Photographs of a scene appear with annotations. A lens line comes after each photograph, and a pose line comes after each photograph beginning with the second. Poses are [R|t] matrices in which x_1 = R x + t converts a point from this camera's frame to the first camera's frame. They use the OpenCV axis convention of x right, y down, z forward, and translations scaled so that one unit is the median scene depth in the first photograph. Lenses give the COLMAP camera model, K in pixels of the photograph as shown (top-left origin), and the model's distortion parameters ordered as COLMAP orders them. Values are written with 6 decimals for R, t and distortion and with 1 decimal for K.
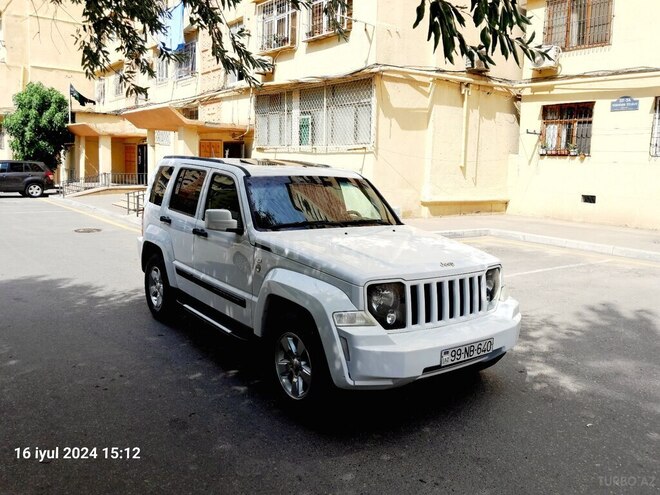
lens RADIAL K [[615.1, 0, 330.0], [0, 615.1, 247.5], [0, 0, 1]] dist [0.000935, -0.006609]
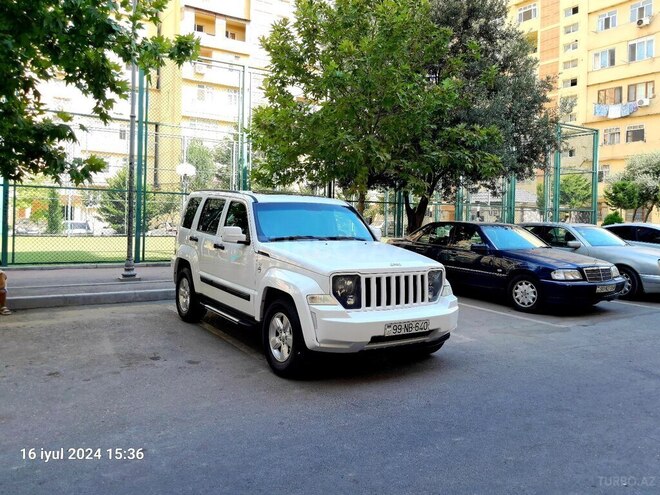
lens RADIAL K [[613.7, 0, 332.3], [0, 613.7, 230.8], [0, 0, 1]] dist [0.010719, 0.000320]
pose [[0.998655, 0.003266, -0.051752, 0.109159], [-0.008198, 0.995406, -0.095390, 0.074777], [0.051203, 0.095686, 0.994094, -0.319669]]
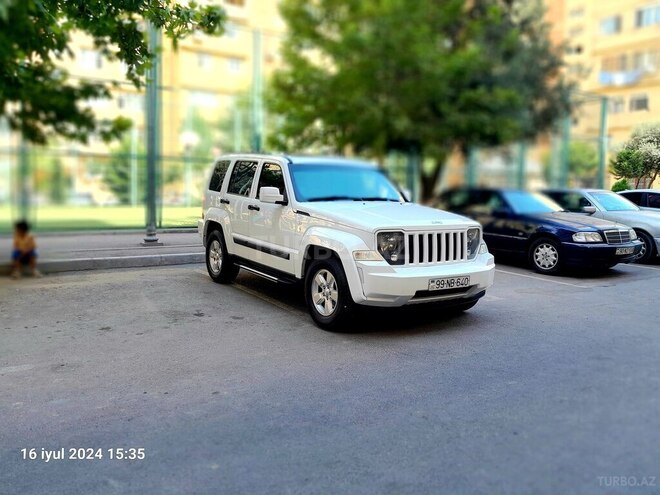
lens RADIAL K [[615.1, 0, 330.0], [0, 615.1, 247.5], [0, 0, 1]] dist [0.000935, -0.006609]
pose [[0.998796, 0.004788, -0.048826, 0.017886], [-0.005917, 0.999718, -0.022993, 0.104801], [0.048703, 0.023255, 0.998543, -0.349757]]
